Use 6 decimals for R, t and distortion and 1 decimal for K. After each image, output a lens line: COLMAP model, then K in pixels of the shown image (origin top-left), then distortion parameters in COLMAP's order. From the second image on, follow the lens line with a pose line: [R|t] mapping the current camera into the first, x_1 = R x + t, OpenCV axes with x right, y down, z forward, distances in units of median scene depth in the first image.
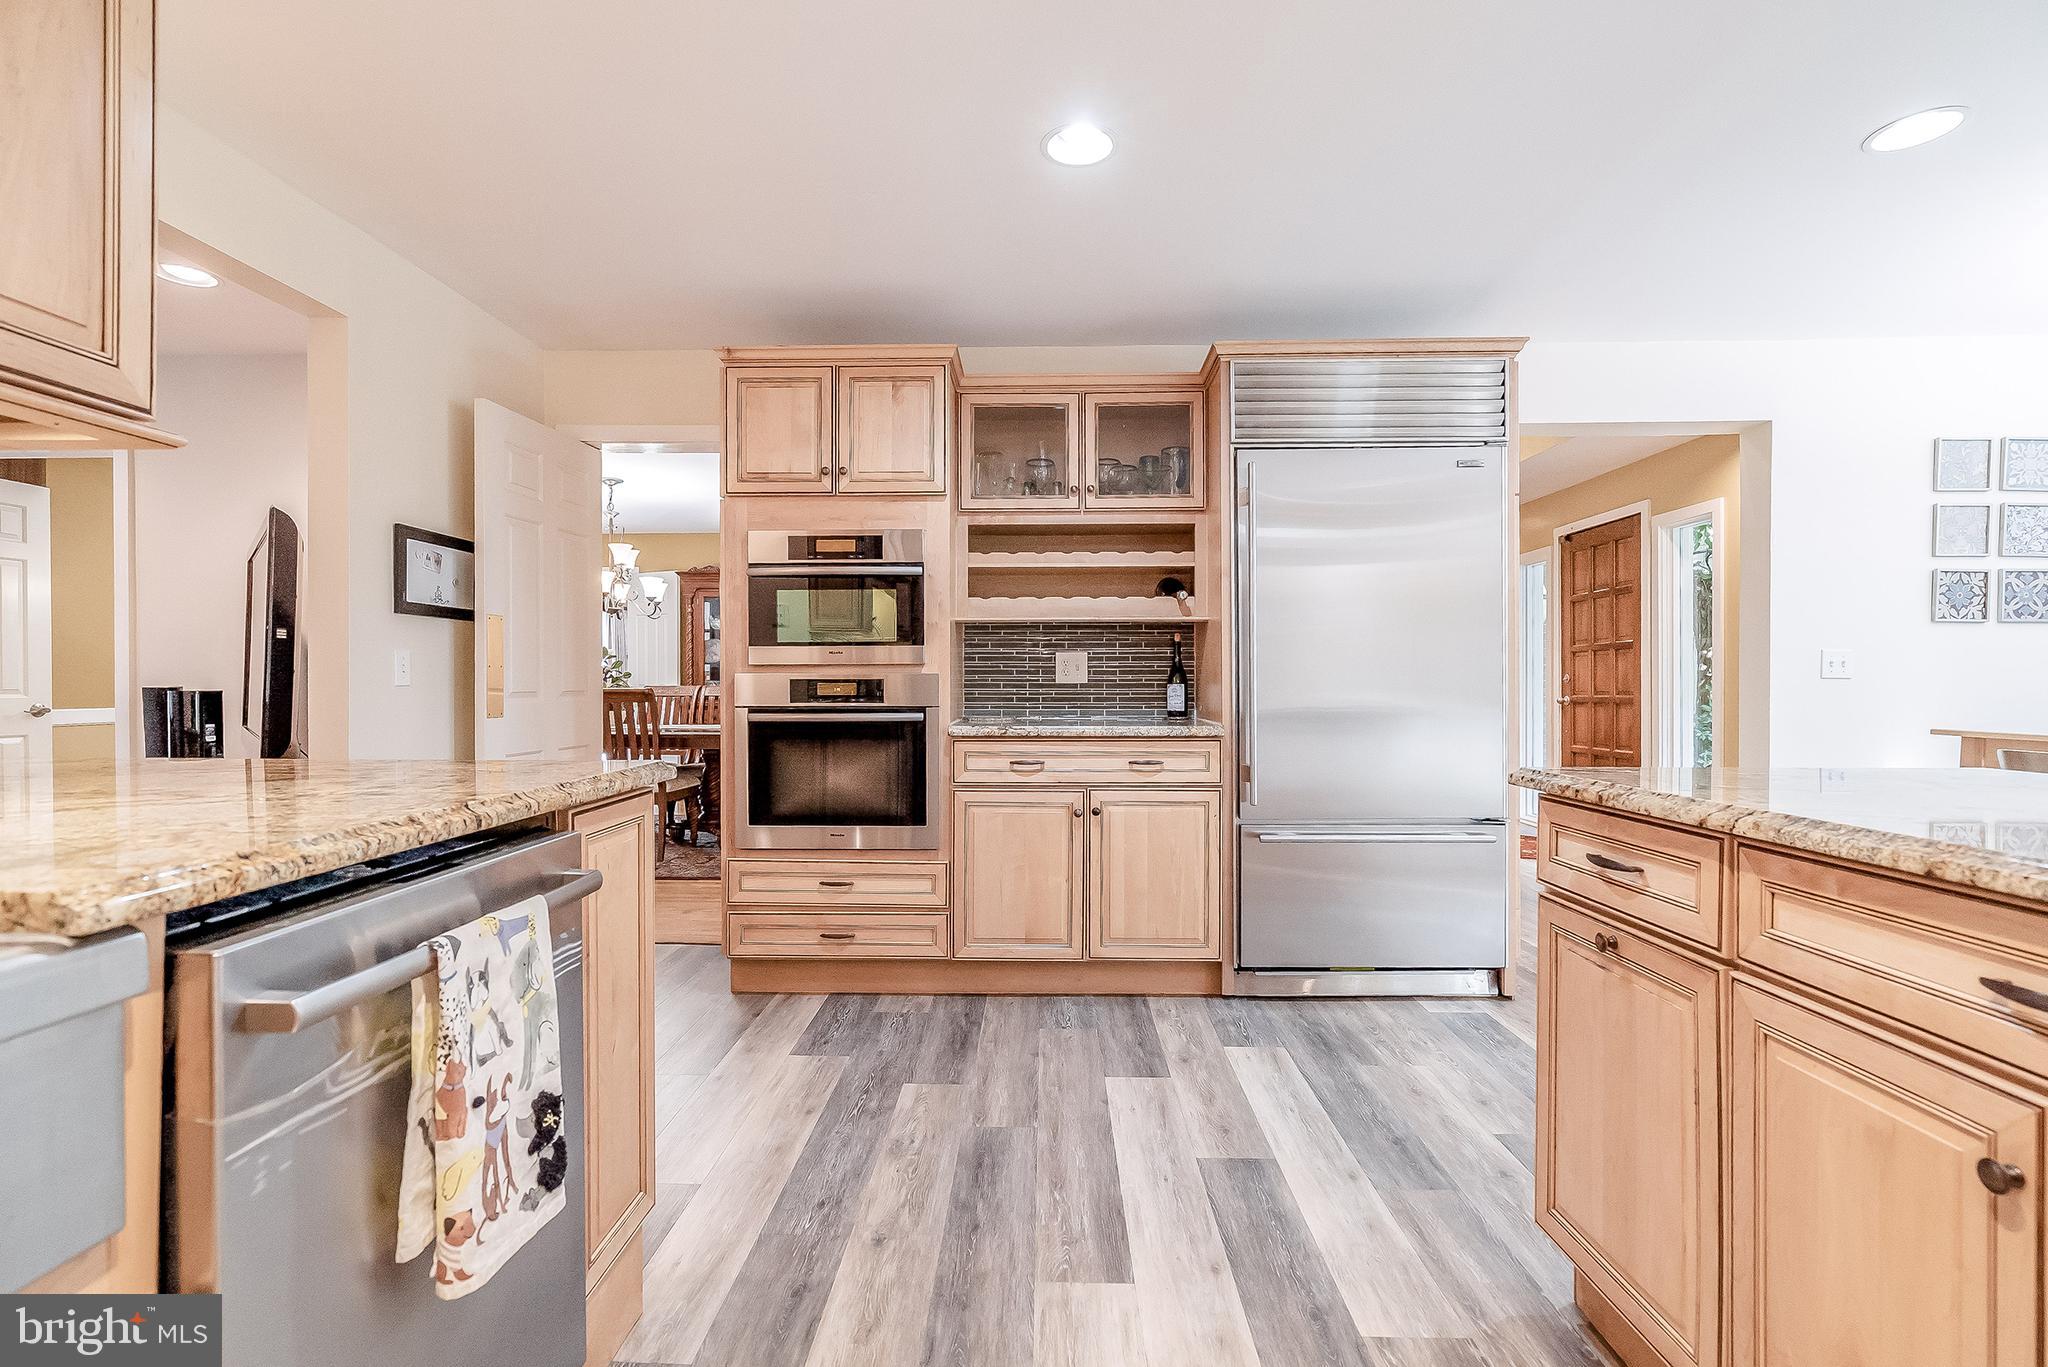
lens RADIAL K [[940.8, 0, 1024.9], [0, 940.8, 684.2], [0, 0, 1]] dist [0.001222, 0.000126]
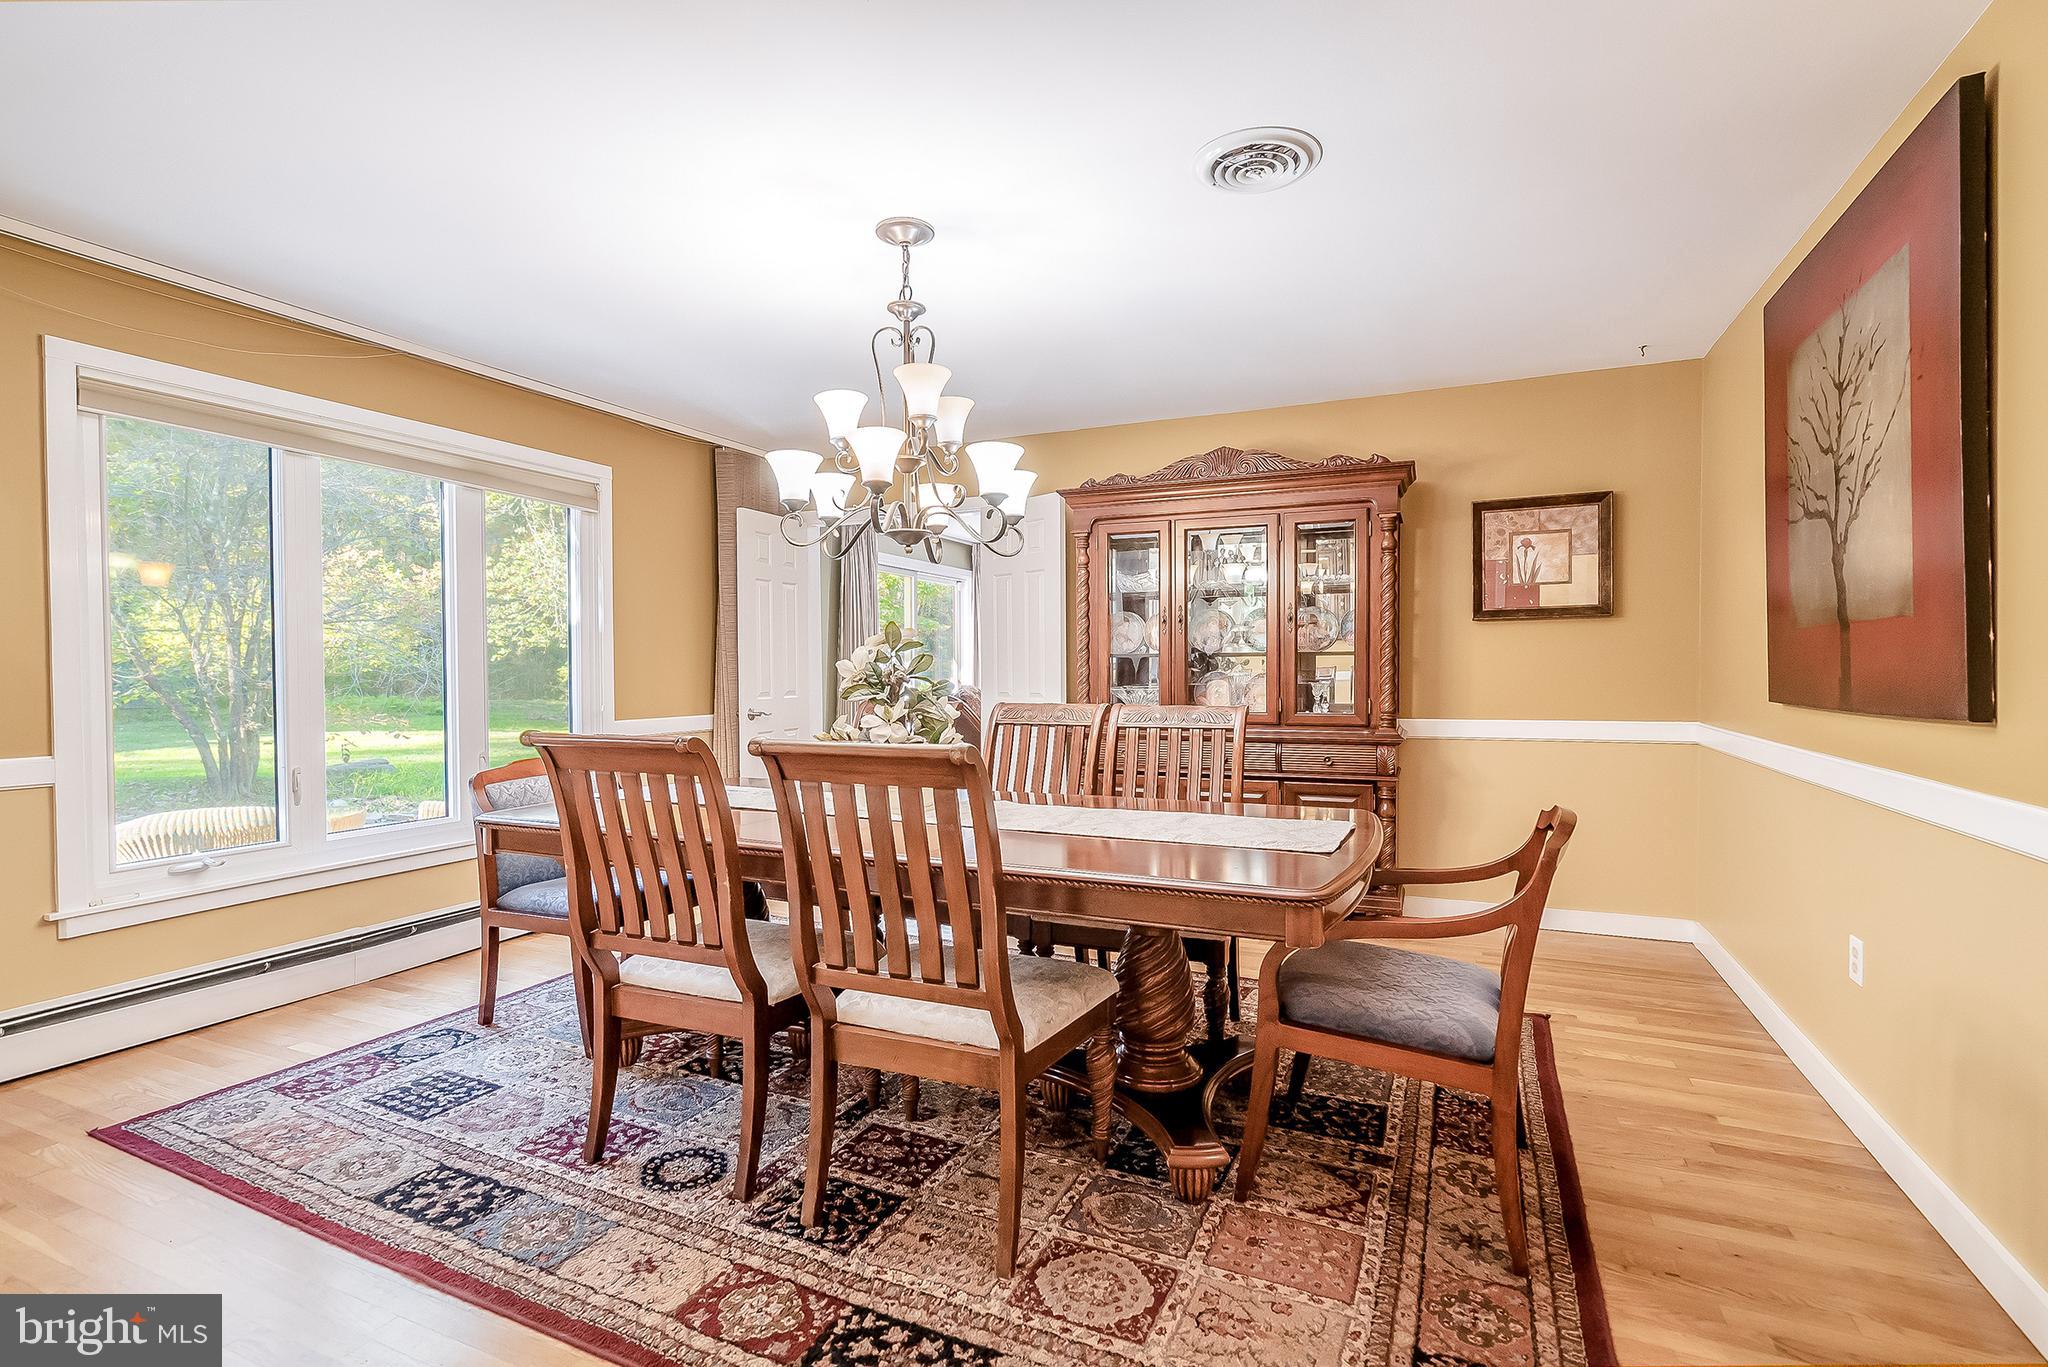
lens RADIAL K [[940.8, 0, 1021.1], [0, 940.8, 678.6], [0, 0, 1]] dist [0.001222, 0.000126]
pose [[0.914924, -0.000738, -0.403625, -0.209092], [0.005353, 0.999933, 0.010304, -0.016718], [0.403590, -0.011588, 0.914866, 0.595338]]
